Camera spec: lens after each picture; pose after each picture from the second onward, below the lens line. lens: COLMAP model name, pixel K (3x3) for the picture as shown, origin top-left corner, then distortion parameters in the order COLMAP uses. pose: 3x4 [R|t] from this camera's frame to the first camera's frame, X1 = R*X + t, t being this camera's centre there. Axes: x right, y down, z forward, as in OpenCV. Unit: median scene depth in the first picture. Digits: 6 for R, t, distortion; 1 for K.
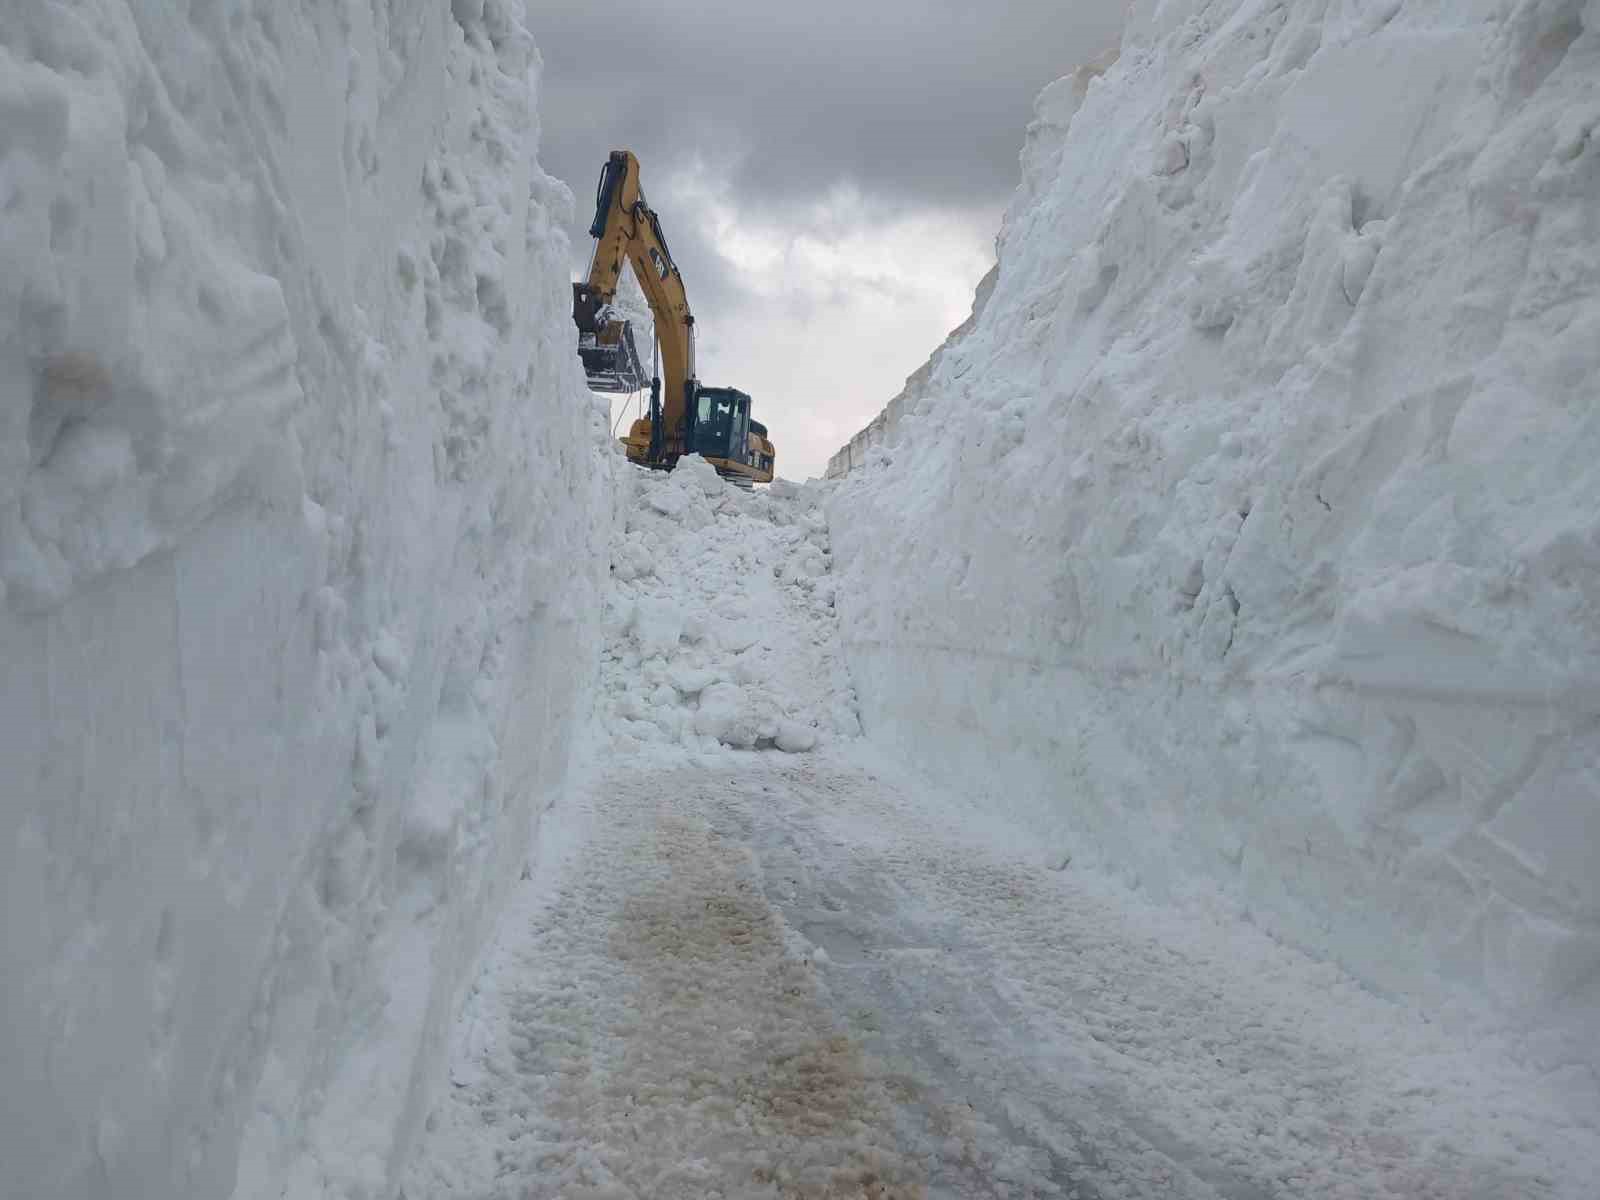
lens RADIAL K [[1254.2, 0, 783.2], [0, 1254.2, 565.2], [0, 0, 1]] dist [0.148168, -0.254802]
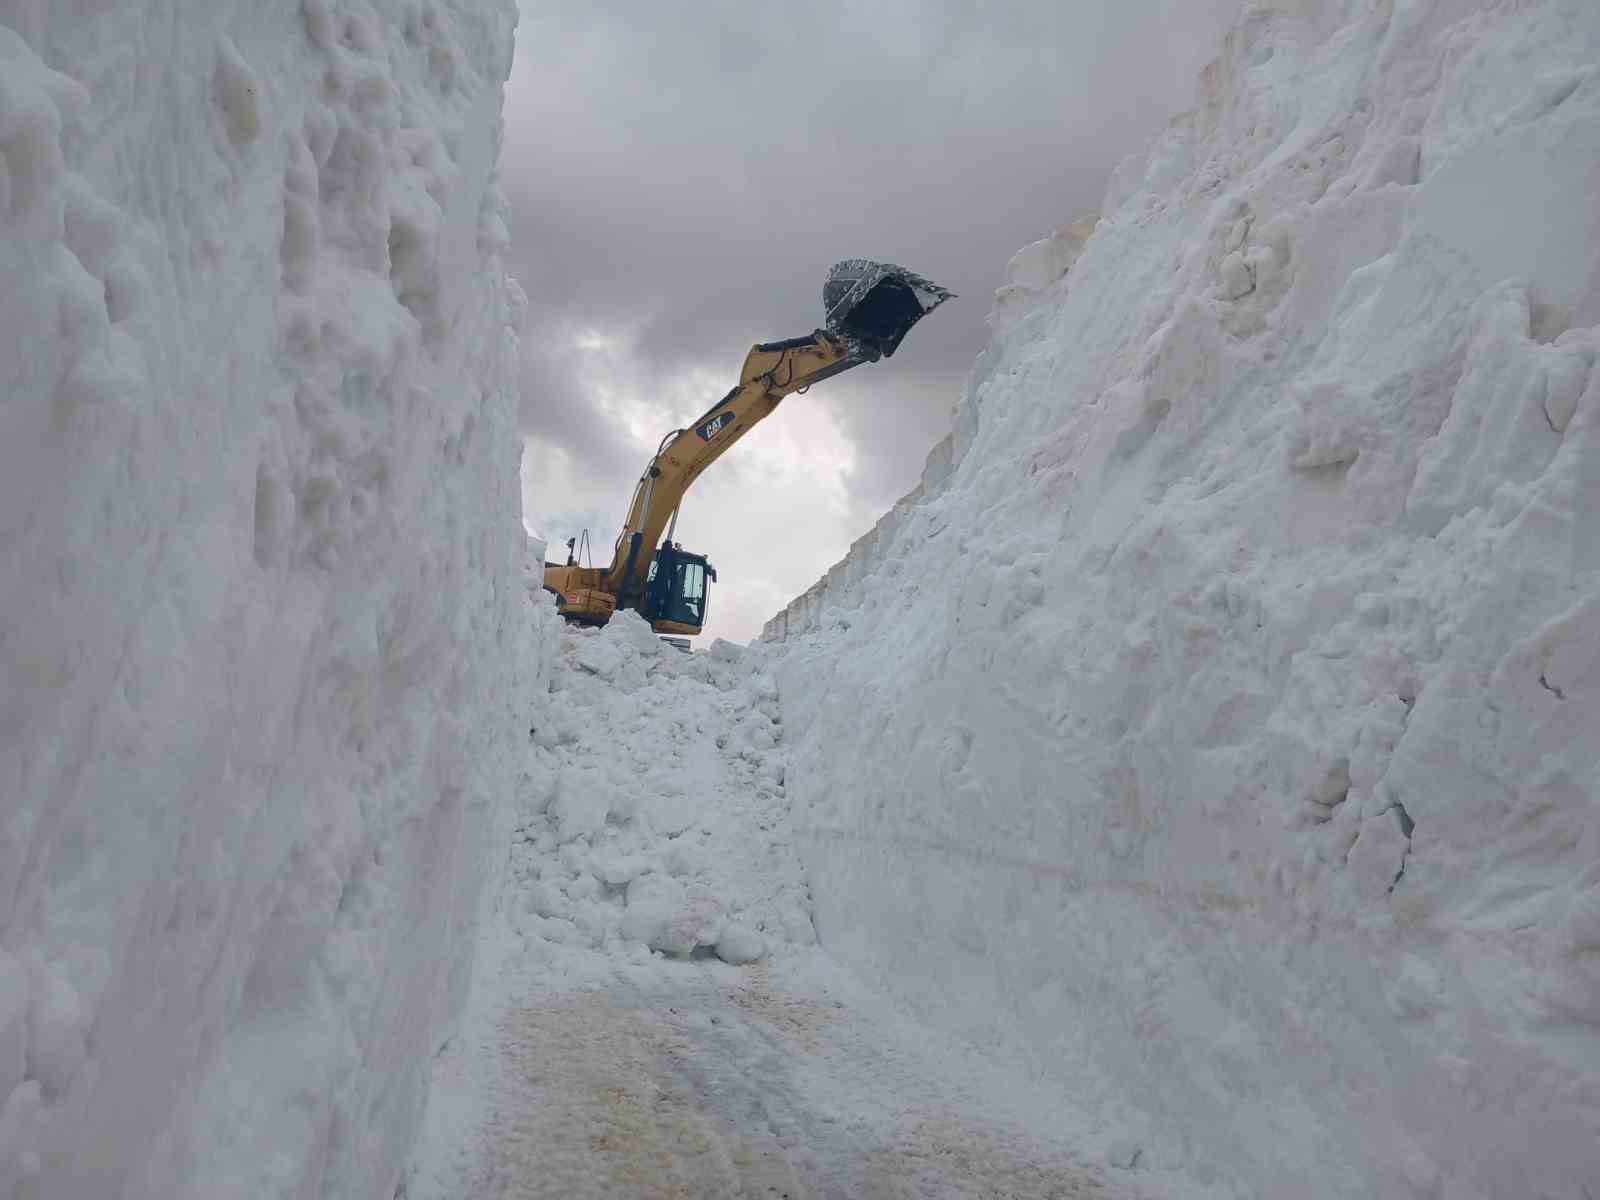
lens RADIAL K [[1271.8, 0, 792.8], [0, 1271.8, 562.2], [0, 0, 1]] dist [0.075522, -0.149062]
pose [[0.996587, 0.049656, 0.065940, -0.042463], [-0.040307, 0.989857, -0.136230, -0.001970], [-0.072036, 0.133107, 0.988480, 0.202520]]
